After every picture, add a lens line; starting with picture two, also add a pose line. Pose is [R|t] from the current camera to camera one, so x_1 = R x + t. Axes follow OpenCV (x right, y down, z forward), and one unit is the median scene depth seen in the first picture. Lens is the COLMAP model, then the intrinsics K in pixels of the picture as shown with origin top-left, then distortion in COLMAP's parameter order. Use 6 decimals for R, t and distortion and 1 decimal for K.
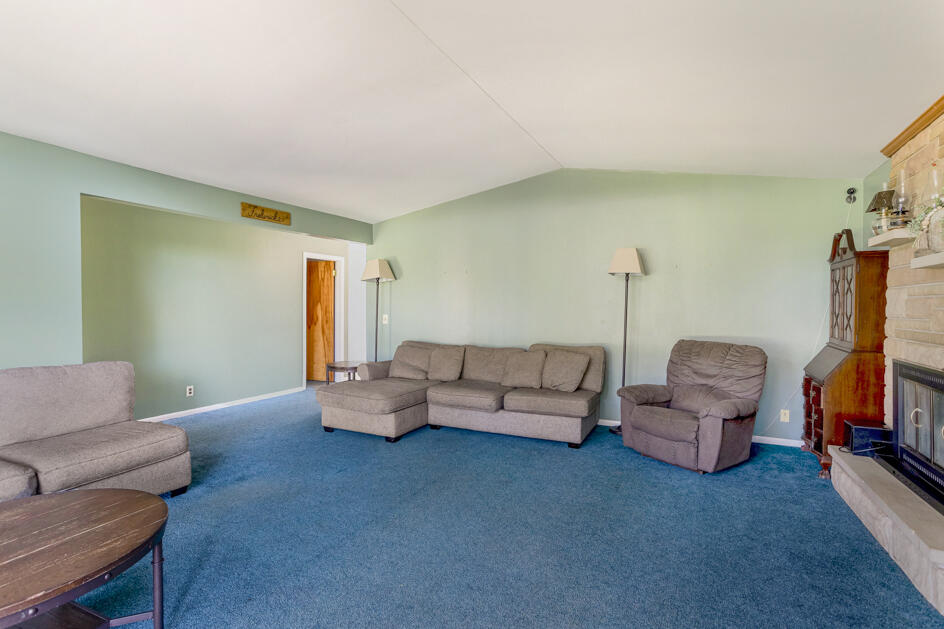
lens RADIAL K [[469.3, 0, 471.3], [0, 469.3, 311.8], [0, 0, 1]] dist [-0.006341, 0.003140]
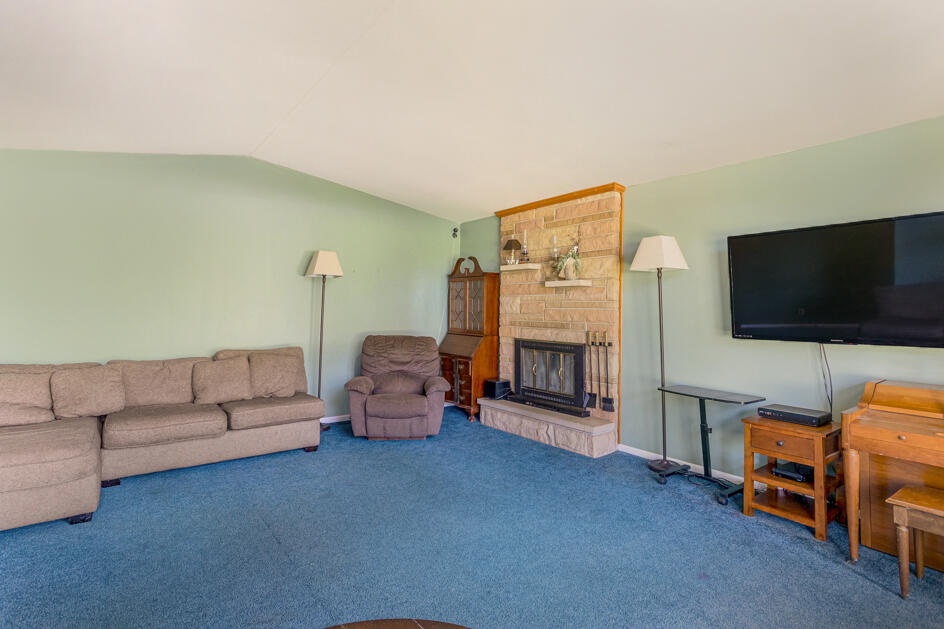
lens RADIAL K [[469.3, 0, 471.3], [0, 469.3, 313.1], [0, 0, 1]] dist [-0.006341, 0.003140]
pose [[0.473359, -0.004534, 0.880858, -0.487389], [0.008794, 0.999961, 0.000421, 0.006616], [-0.880826, 0.007547, 0.473381, 0.251991]]
